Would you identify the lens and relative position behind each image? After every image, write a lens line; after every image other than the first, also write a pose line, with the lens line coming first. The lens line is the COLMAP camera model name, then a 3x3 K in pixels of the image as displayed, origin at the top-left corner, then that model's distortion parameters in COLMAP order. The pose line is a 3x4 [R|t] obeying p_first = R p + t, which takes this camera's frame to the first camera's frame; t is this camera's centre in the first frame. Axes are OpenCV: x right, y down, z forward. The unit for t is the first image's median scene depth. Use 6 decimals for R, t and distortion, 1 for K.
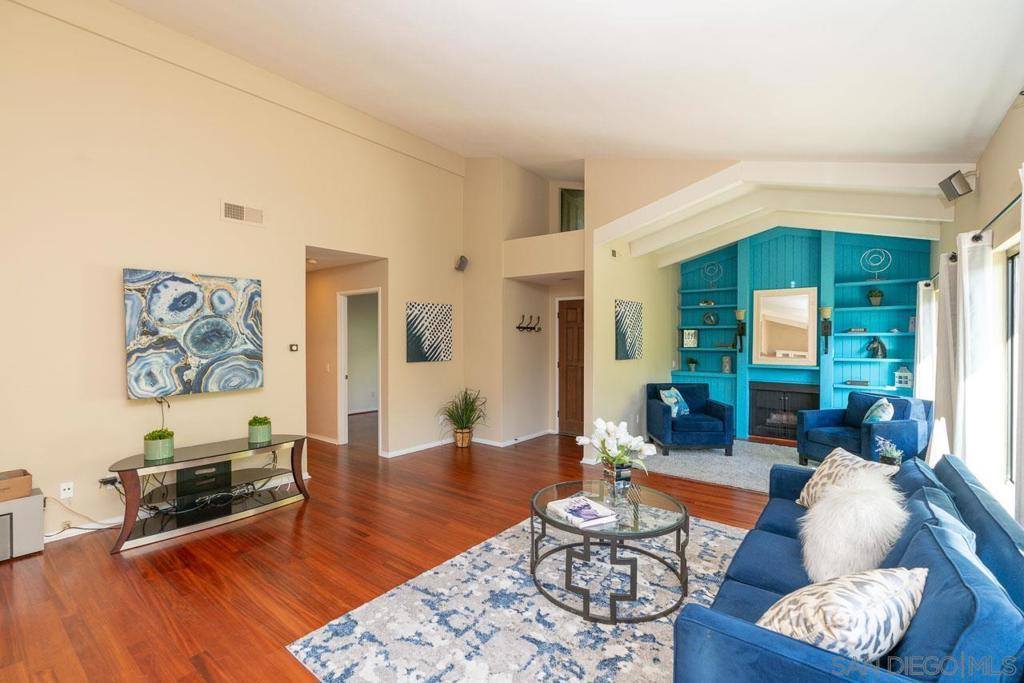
lens RADIAL K [[460.1, 0, 512.0], [0, 460.1, 341.5], [0, 0, 1]] dist [-0.000310, 0.000015]
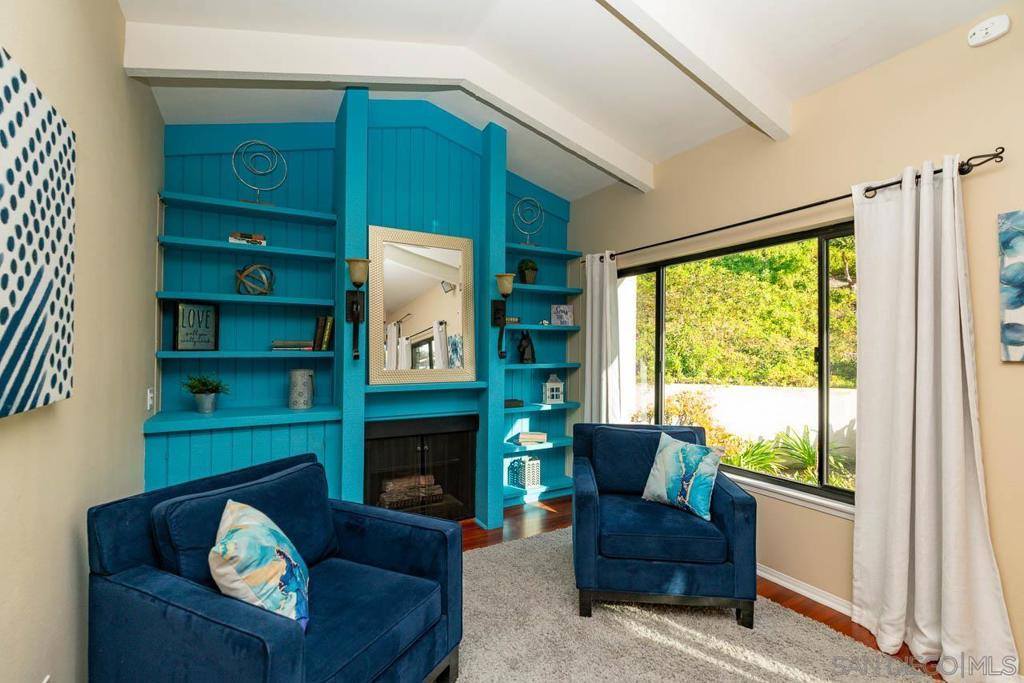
lens RADIAL K [[460.1, 0, 512.0], [0, 460.1, 341.5], [0, 0, 1]] dist [-0.000310, 0.000015]
pose [[0.365155, 0.016095, 0.930807, 0.172385], [-0.000002, 0.999851, -0.017288, 0.016501], [-0.930947, 0.006311, 0.365101, 0.793976]]
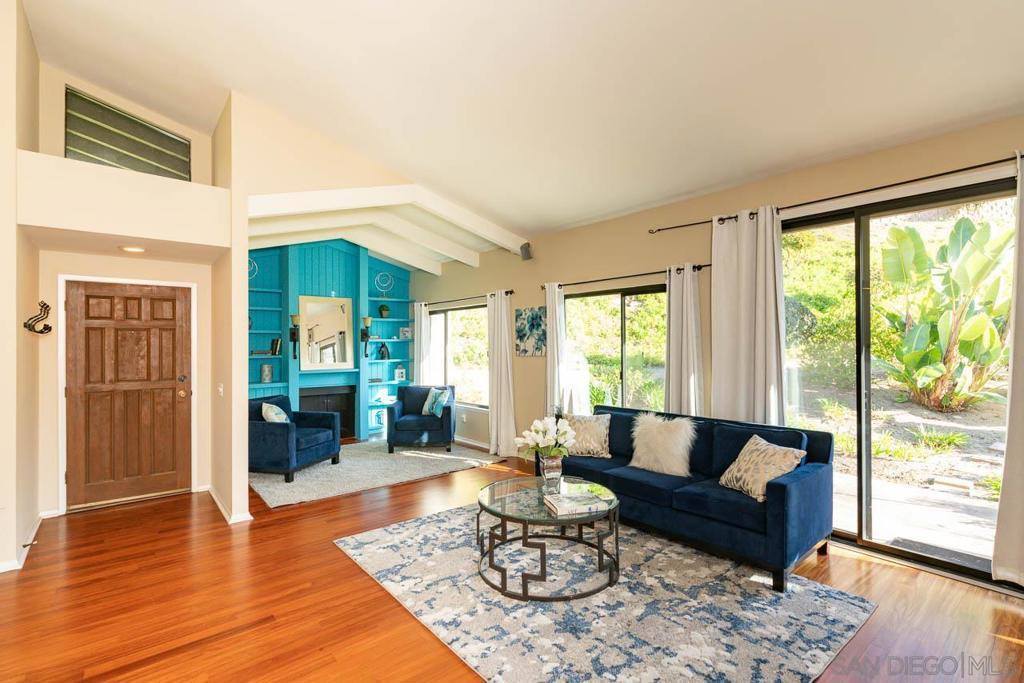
lens RADIAL K [[480.8, 0, 512.0], [0, 480.8, 341.5], [0, 0, 1]] dist [-0.001591, -0.000027]
pose [[0.204259, 0.002059, 0.978915, -0.429729], [0.013520, 0.999896, -0.004925, -0.001823], [-0.978824, 0.014240, 0.204210, 0.398557]]
